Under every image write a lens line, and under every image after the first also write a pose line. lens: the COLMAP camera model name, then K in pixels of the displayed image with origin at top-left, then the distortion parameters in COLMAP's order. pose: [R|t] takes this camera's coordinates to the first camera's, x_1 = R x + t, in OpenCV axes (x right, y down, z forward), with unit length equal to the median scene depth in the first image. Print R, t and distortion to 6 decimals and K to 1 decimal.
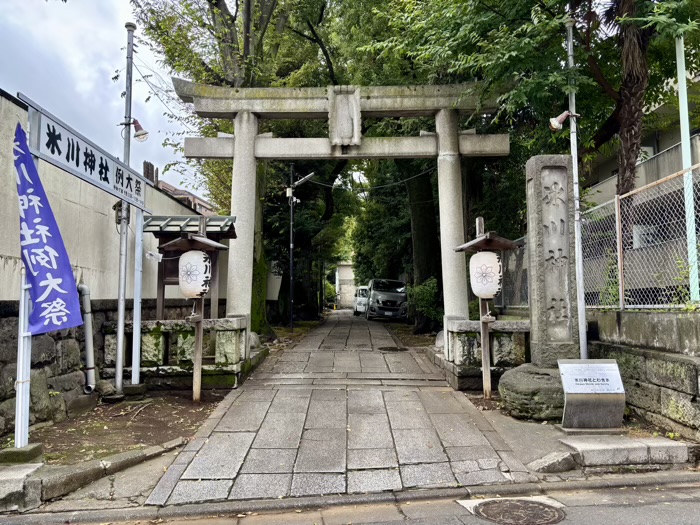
lens RADIAL K [[527.8, 0, 334.3], [0, 527.8, 261.8], [0, 0, 1]] dist [0.010446, -0.005789]
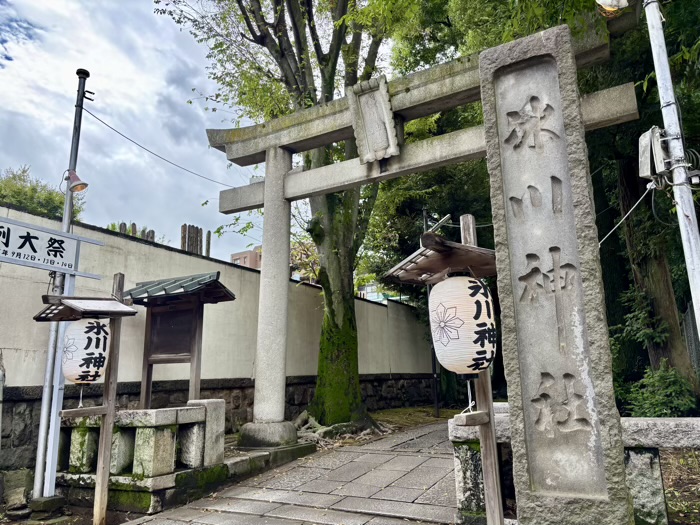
lens RADIAL K [[527.8, 0, 334.3], [0, 527.8, 261.8], [0, 0, 1]] dist [0.010446, -0.005789]
pose [[0.878602, -0.123205, -0.461388, 0.383775], [0.060675, 0.987117, -0.148048, 0.029940], [0.473685, 0.102081, 0.874759, 0.469555]]
